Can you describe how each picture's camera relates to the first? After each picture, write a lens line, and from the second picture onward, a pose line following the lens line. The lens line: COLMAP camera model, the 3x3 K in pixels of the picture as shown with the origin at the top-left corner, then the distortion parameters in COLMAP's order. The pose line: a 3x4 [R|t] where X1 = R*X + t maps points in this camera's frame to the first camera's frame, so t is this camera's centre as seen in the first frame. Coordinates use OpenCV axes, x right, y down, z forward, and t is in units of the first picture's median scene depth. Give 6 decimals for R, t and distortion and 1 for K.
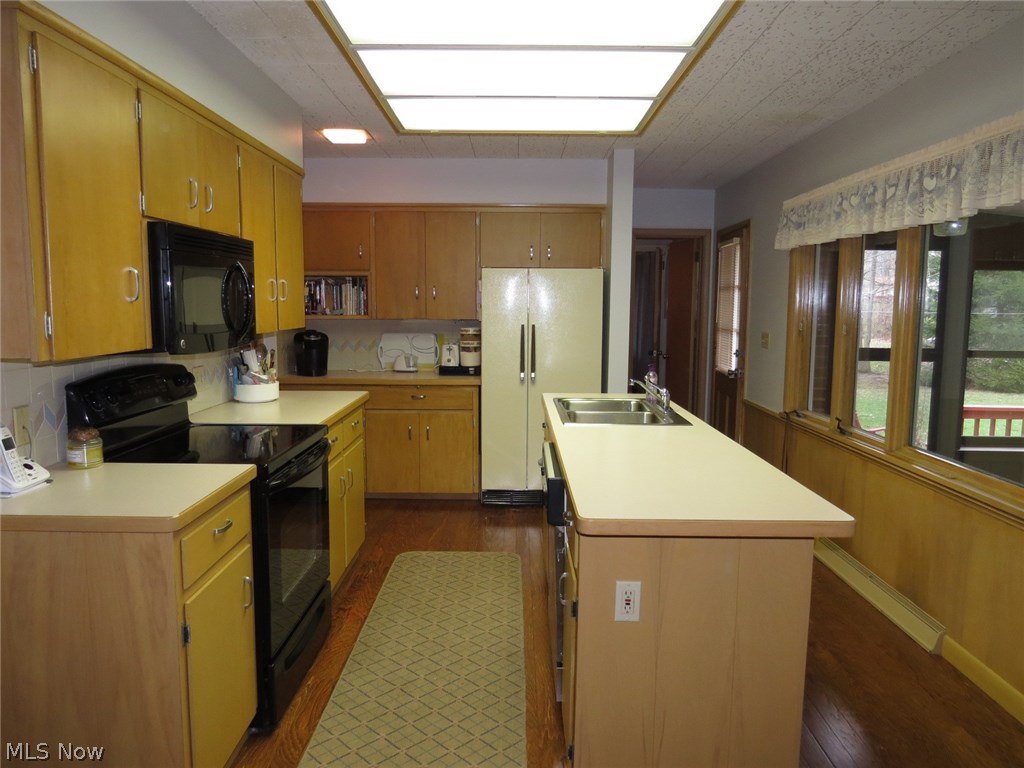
lens RADIAL K [[732.9, 0, 512.0], [0, 732.9, 384.0], [0, 0, 1]] dist [0.001889, -0.001758]
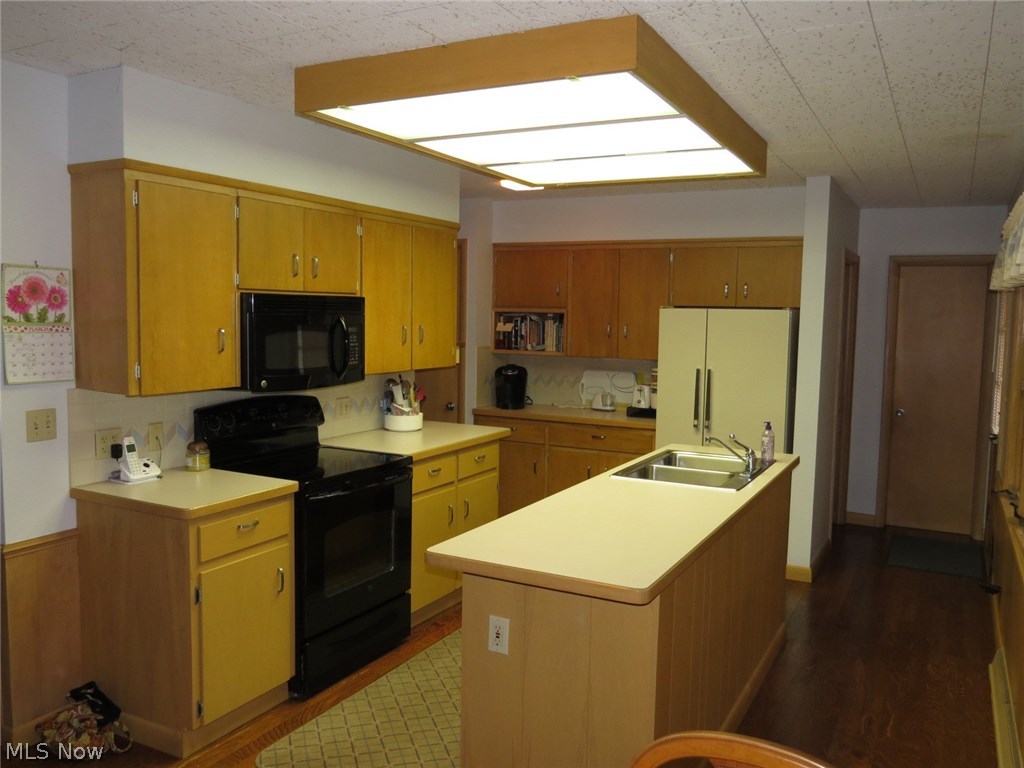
lens RADIAL K [[840.4, 0, 512.0], [0, 840.4, 384.0], [0, 0, 1]] dist [-0.018846, -0.002358]
pose [[0.887896, 0.049536, -0.457370, 0.350582], [-0.065475, 0.997672, -0.019052, -0.030416], [0.455361, 0.046862, 0.889073, -0.072535]]
